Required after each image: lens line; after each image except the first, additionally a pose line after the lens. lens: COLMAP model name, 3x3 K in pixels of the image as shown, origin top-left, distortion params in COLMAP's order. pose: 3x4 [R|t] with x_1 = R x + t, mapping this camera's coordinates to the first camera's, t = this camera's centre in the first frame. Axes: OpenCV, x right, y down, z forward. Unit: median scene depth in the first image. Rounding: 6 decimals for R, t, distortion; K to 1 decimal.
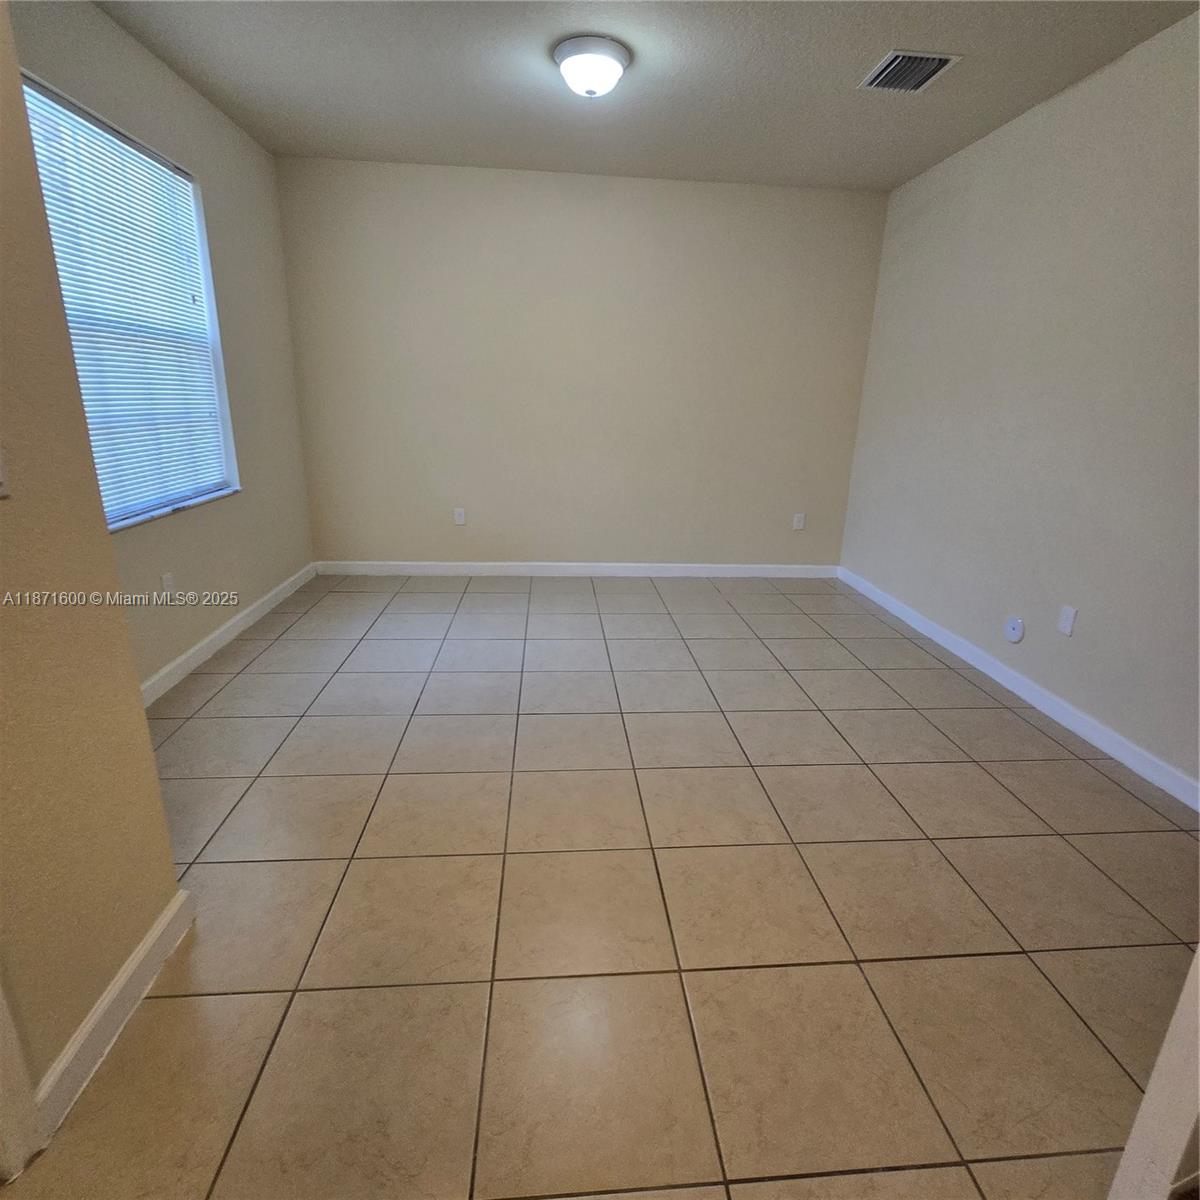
lens RADIAL K [[659.2, 0, 600.0], [0, 659.2, 600.0], [0, 0, 1]] dist [-0.000311, 0.000211]
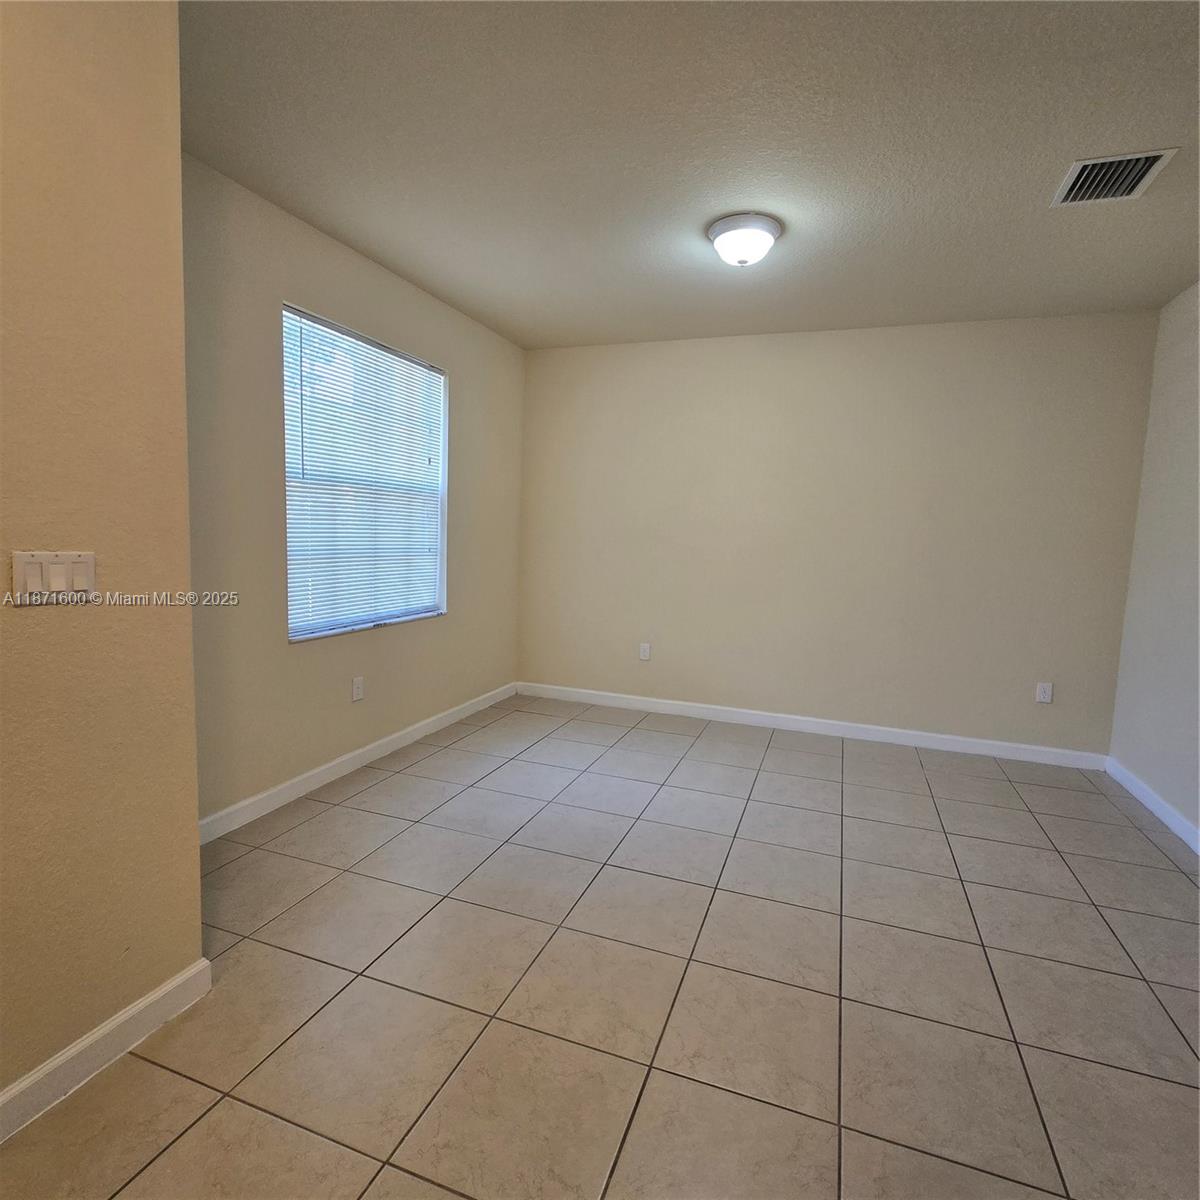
lens RADIAL K [[659.2, 0, 600.0], [0, 659.2, 600.0], [0, 0, 1]] dist [-0.000311, 0.000211]
pose [[0.907662, 0.047776, -0.416974, 0.195596], [-0.133038, 0.975018, -0.177880, -0.019570], [0.398059, 0.216929, 0.891342, 0.069998]]
